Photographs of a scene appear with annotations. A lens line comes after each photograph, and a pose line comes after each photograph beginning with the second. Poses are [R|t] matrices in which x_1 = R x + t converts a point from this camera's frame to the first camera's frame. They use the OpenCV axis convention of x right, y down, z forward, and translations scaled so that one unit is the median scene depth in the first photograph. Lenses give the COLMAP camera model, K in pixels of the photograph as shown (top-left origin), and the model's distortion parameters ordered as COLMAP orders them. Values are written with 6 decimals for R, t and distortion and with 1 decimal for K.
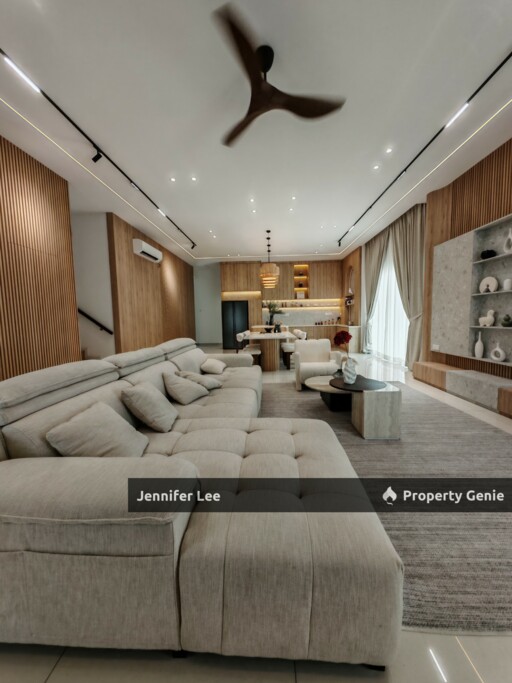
lens RADIAL K [[256.1, 0, 256.0], [0, 256.1, 341.5], [0, 0, 1]] dist [-0.000727, 0.000059]
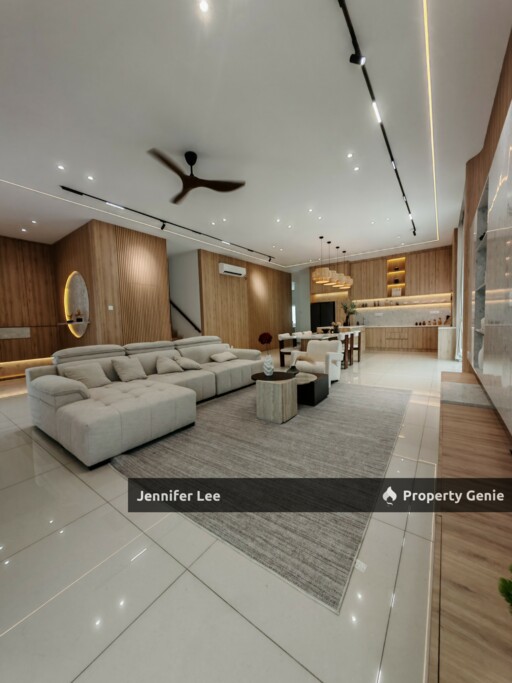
lens RADIAL K [[256.1, 0, 256.0], [0, 256.1, 341.5], [0, 0, 1]] dist [-0.000727, 0.000059]
pose [[0.833031, 0.034377, -0.552158, 0.393654], [-0.033248, 0.999374, 0.012059, -0.004645], [0.552227, 0.008313, 0.833652, -0.022890]]
